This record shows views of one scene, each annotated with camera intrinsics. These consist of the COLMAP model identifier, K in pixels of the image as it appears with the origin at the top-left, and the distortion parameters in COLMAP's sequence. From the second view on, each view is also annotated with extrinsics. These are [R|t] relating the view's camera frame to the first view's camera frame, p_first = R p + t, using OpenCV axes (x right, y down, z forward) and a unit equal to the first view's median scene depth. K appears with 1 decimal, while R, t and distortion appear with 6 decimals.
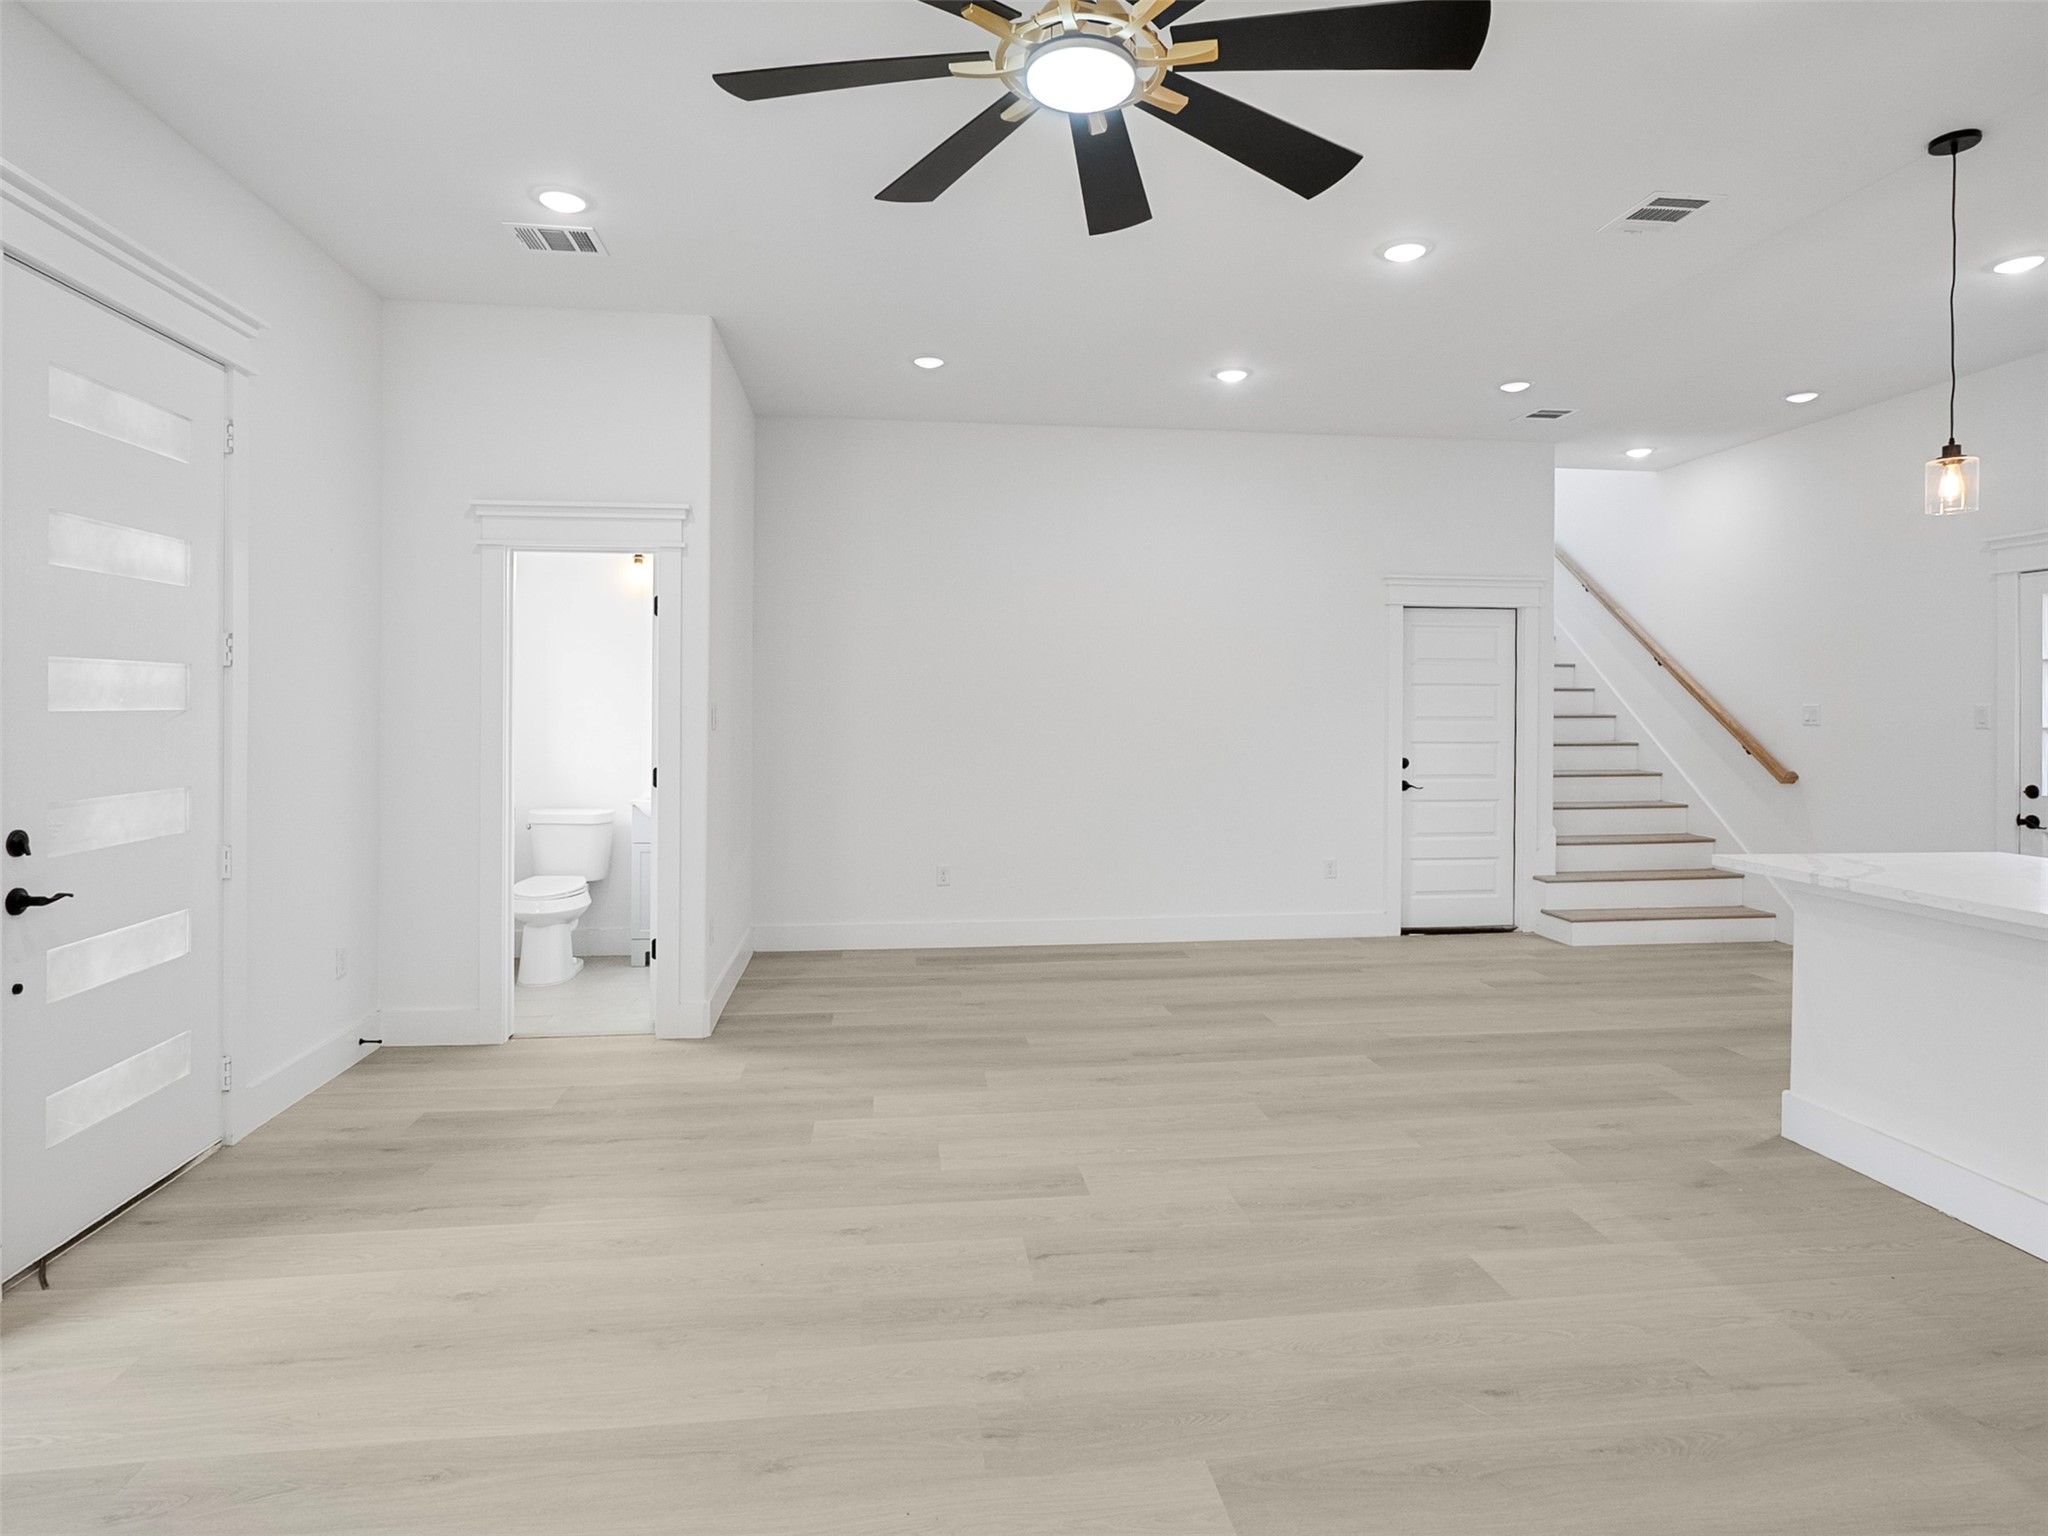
lens RADIAL K [[1122.0, 0, 1025.3], [0, 1122.0, 712.3], [0, 0, 1]] dist [-0.021966, 0.014694]
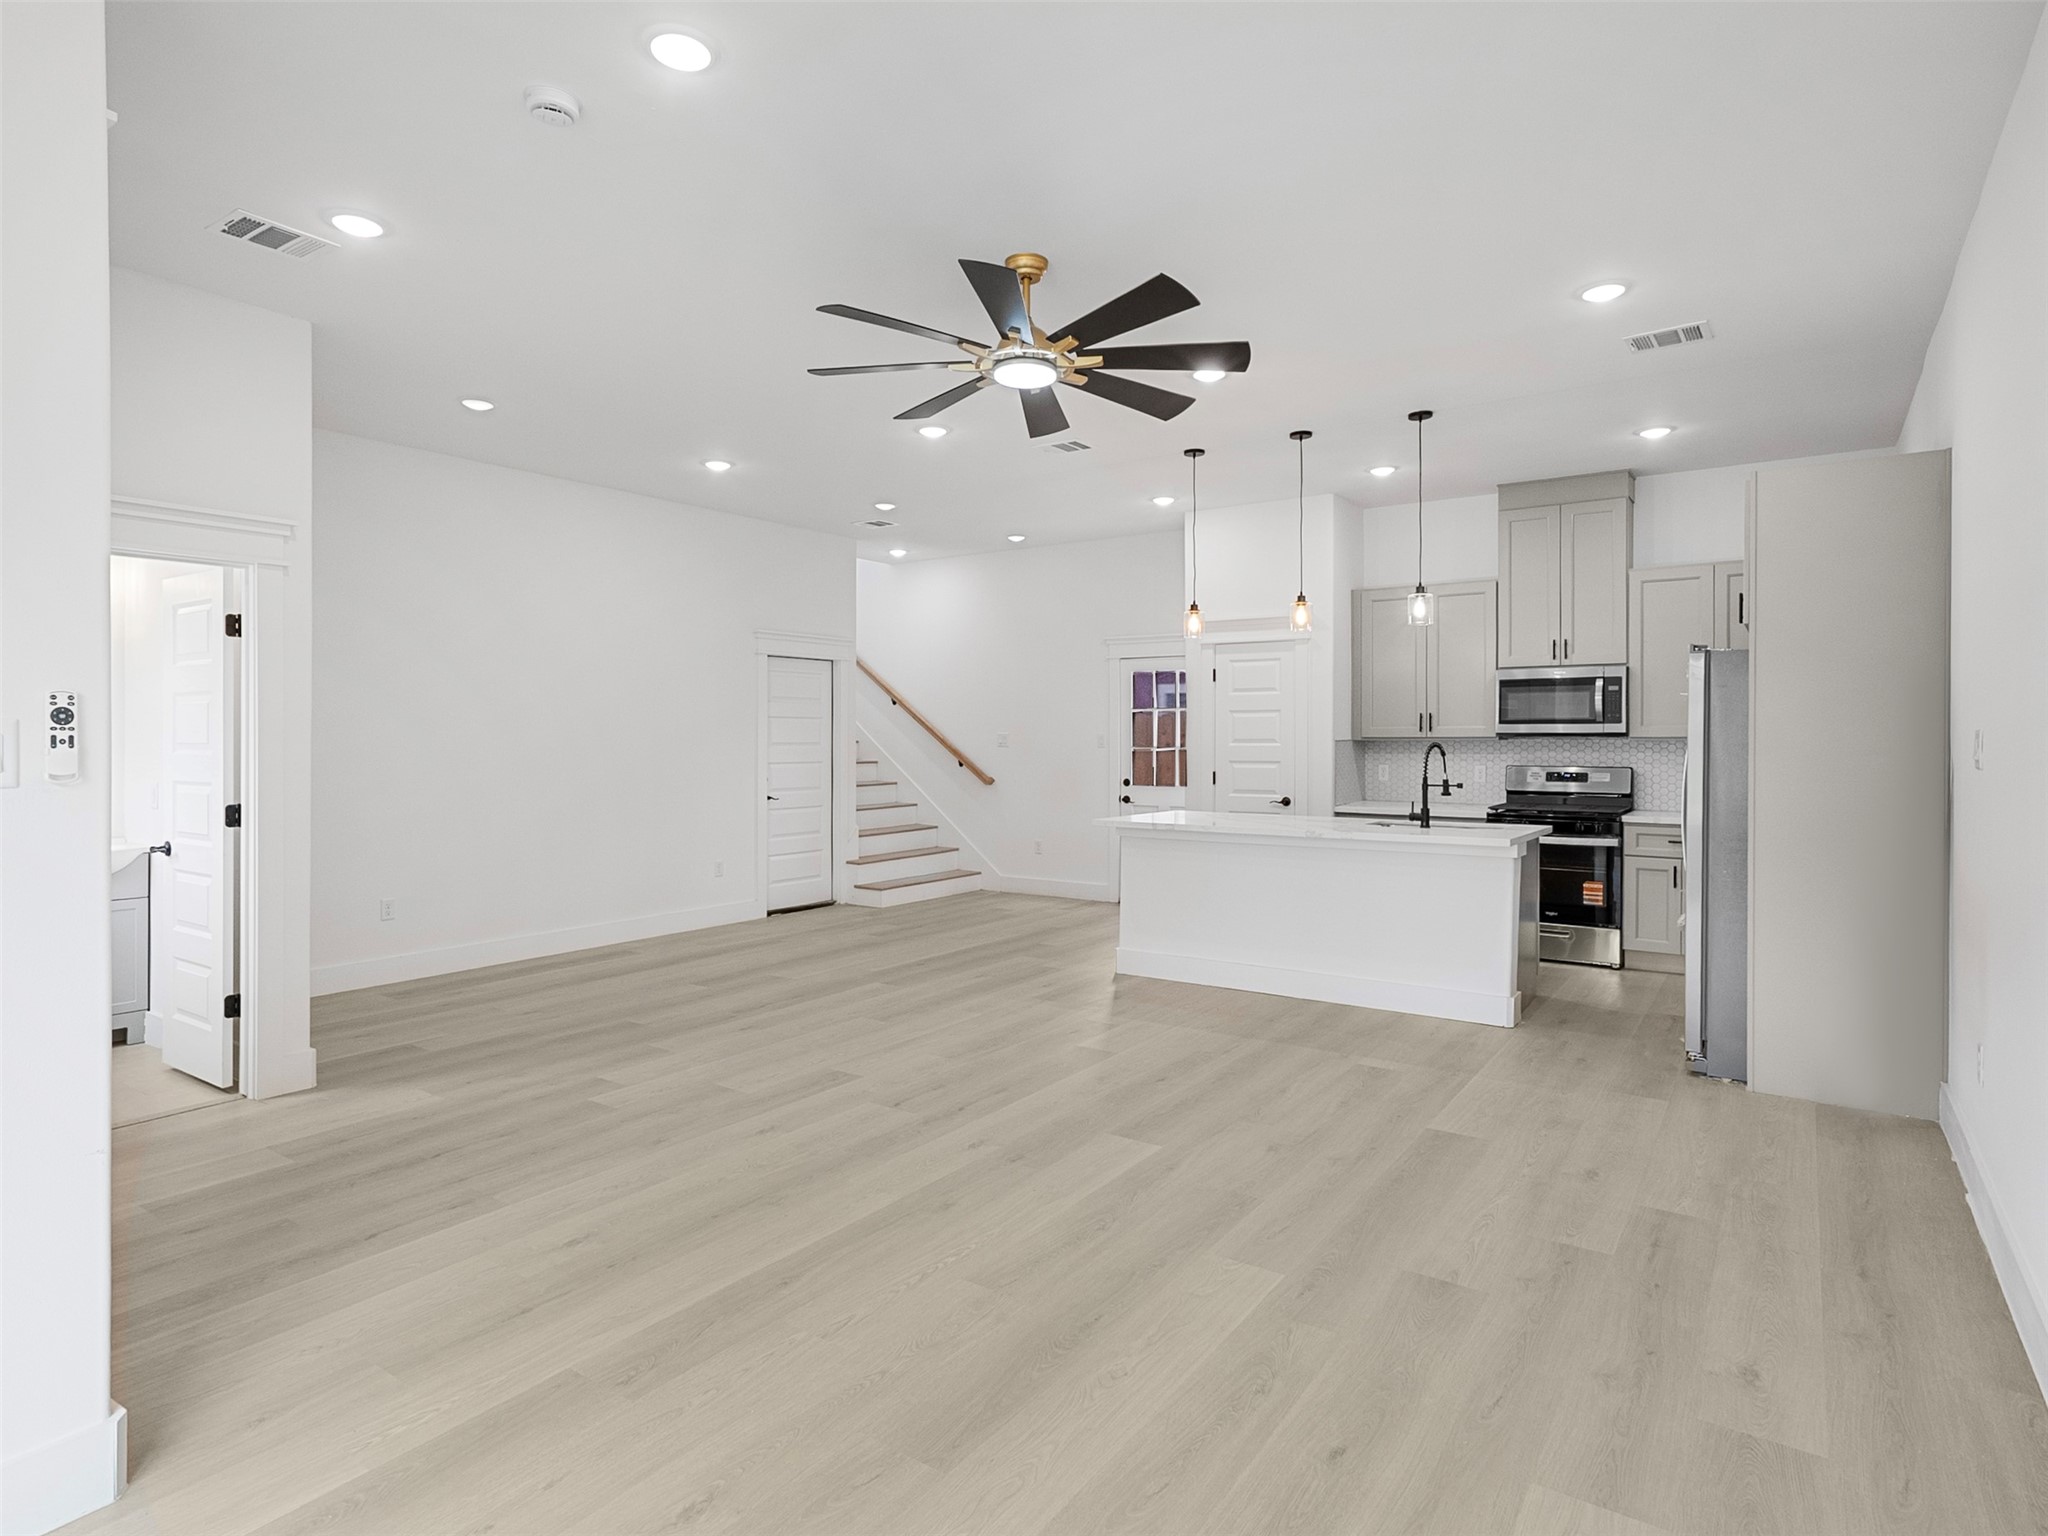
lens RADIAL K [[1105.4, 0, 1023.6], [0, 1105.4, 736.5], [0, 0, 1]] dist [-0.001572, 0.001537]
pose [[0.671899, -0.002459, 0.740639, -0.574218], [0.003870, 0.999992, -0.000190, -0.002730], [-0.740633, 0.002994, 0.671903, -0.072023]]
